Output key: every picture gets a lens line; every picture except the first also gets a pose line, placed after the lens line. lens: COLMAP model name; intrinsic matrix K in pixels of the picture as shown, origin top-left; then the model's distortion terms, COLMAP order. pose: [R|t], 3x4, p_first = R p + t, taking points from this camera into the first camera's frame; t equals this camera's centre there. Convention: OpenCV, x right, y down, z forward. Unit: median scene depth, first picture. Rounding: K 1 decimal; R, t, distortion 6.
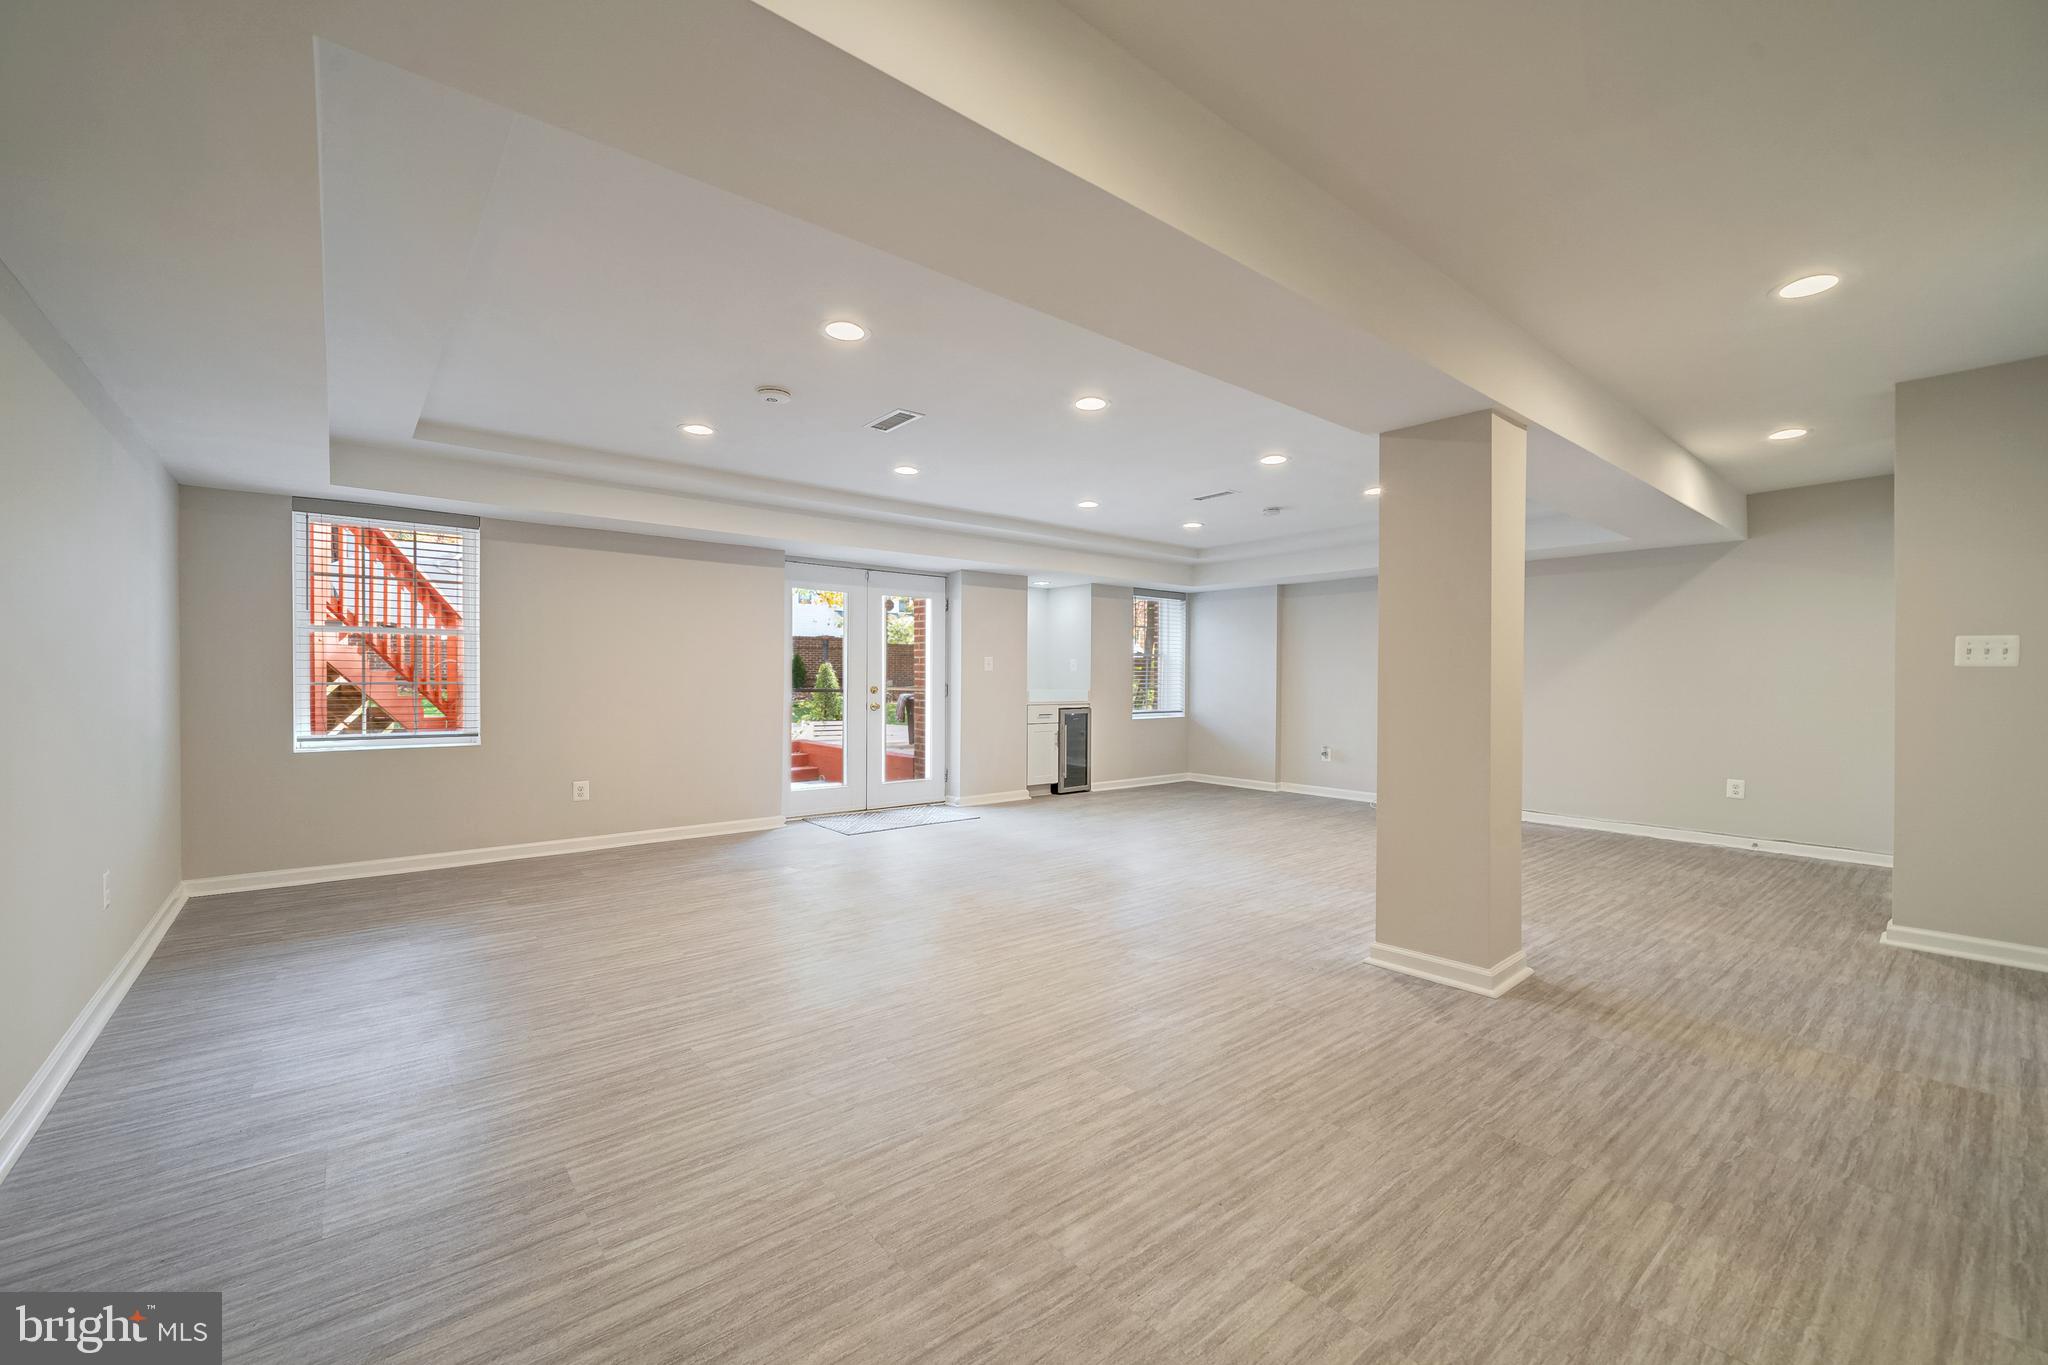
lens RADIAL K [[837.8, 0, 1018.6], [0, 837.8, 682.5], [0, 0, 1]] dist [0.004628, 0.000121]
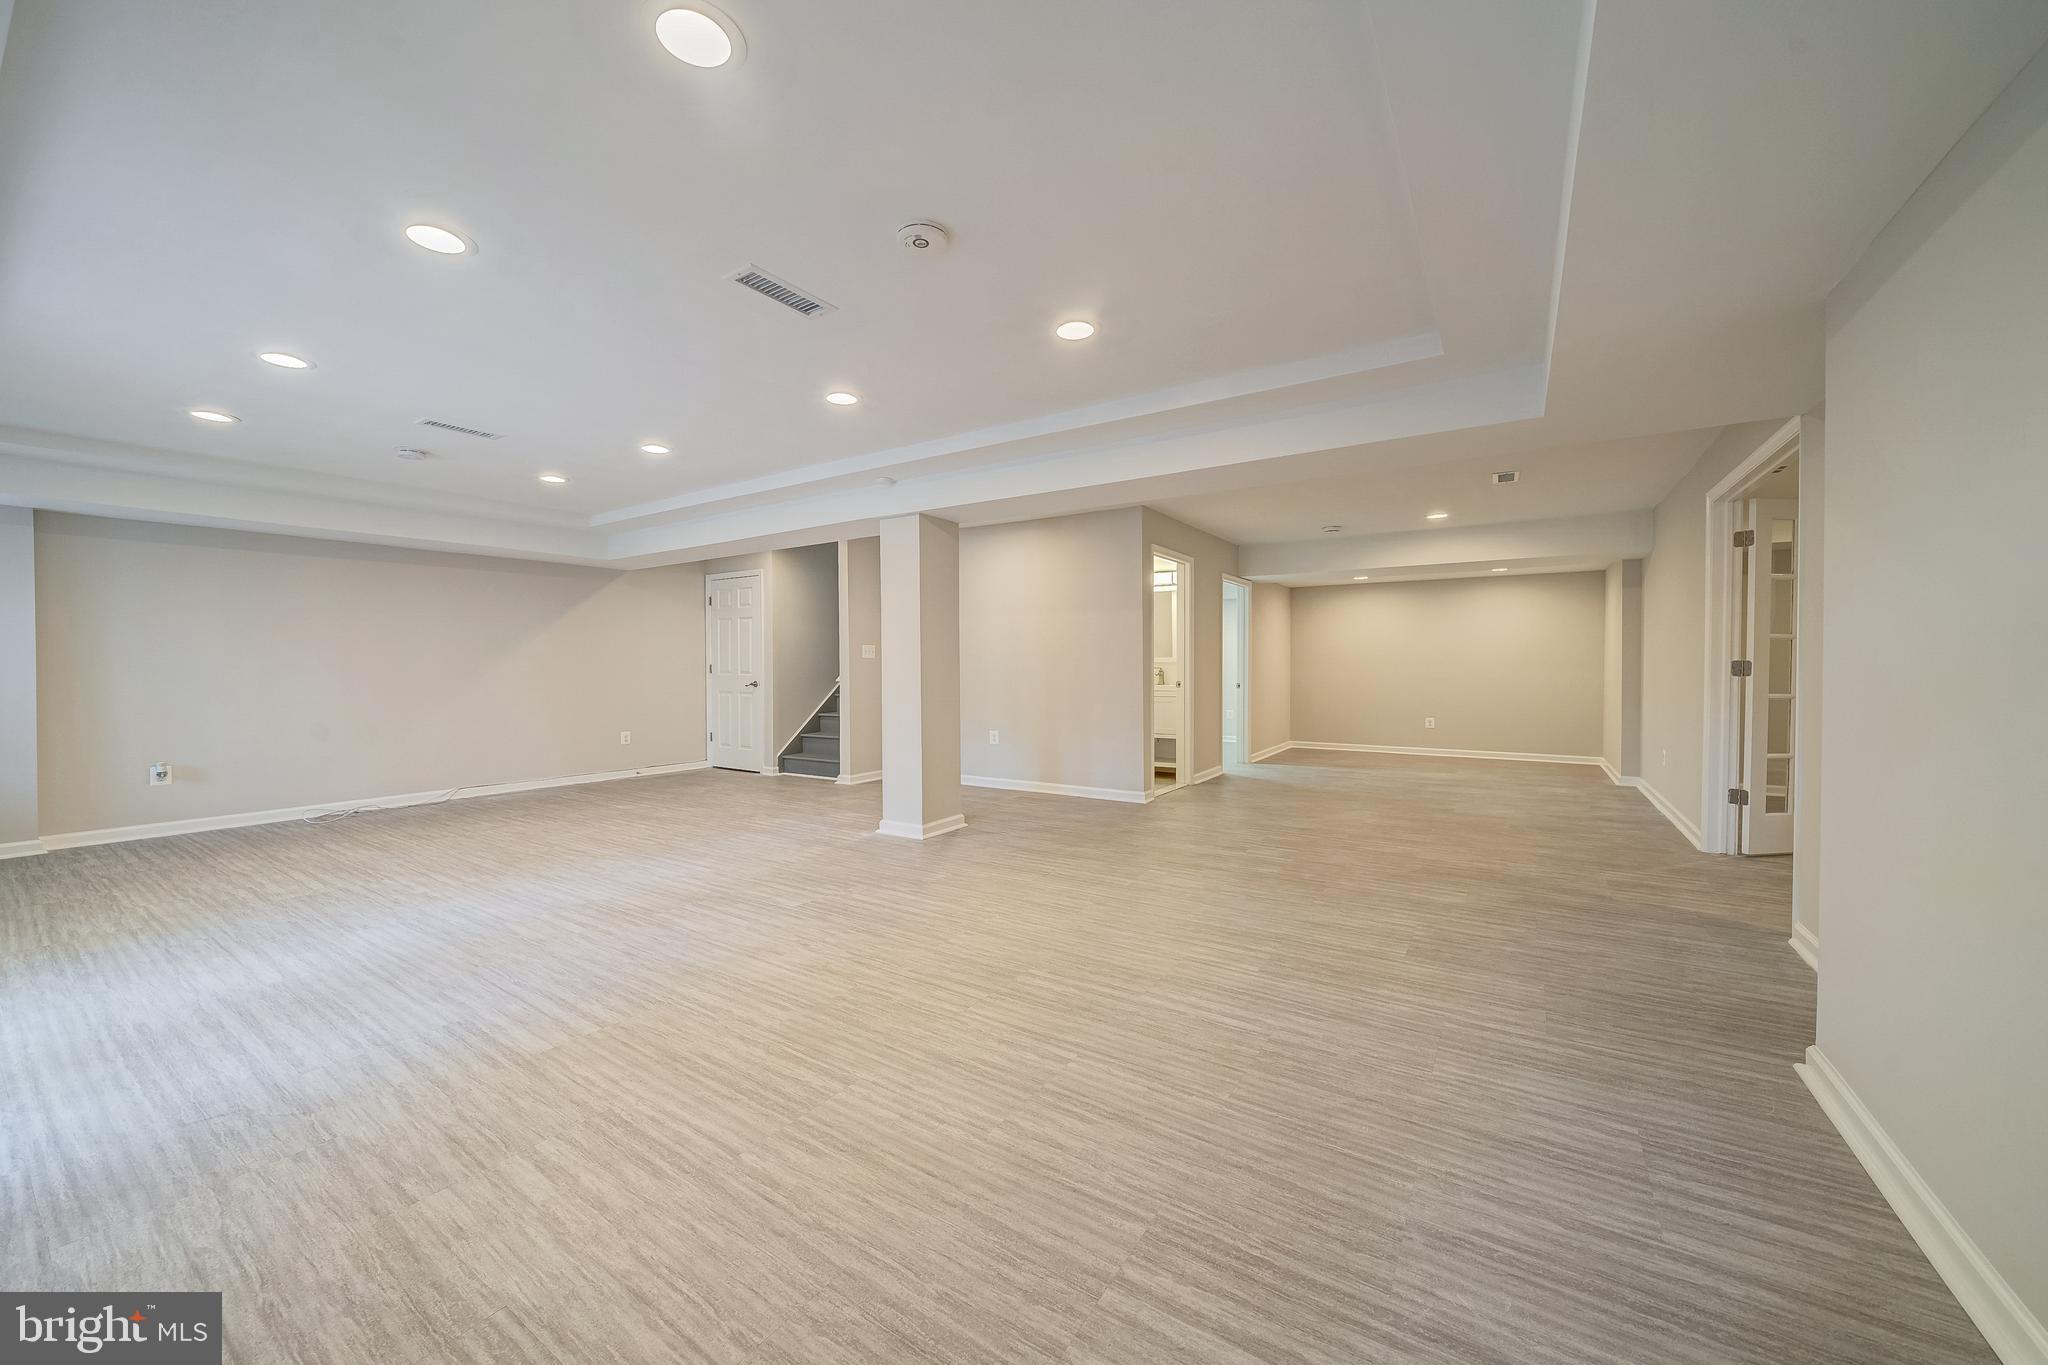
lens RADIAL K [[700.9, 0, 1016.2], [0, 700.9, 675.7], [0, 0, 1]] dist [-0.000539, 0.000054]
pose [[-0.269566, -0.017312, 0.962826, -1.138302], [0.005169, 0.999798, 0.019424, -0.010131], [-0.962968, 0.010213, -0.269422, 1.445990]]
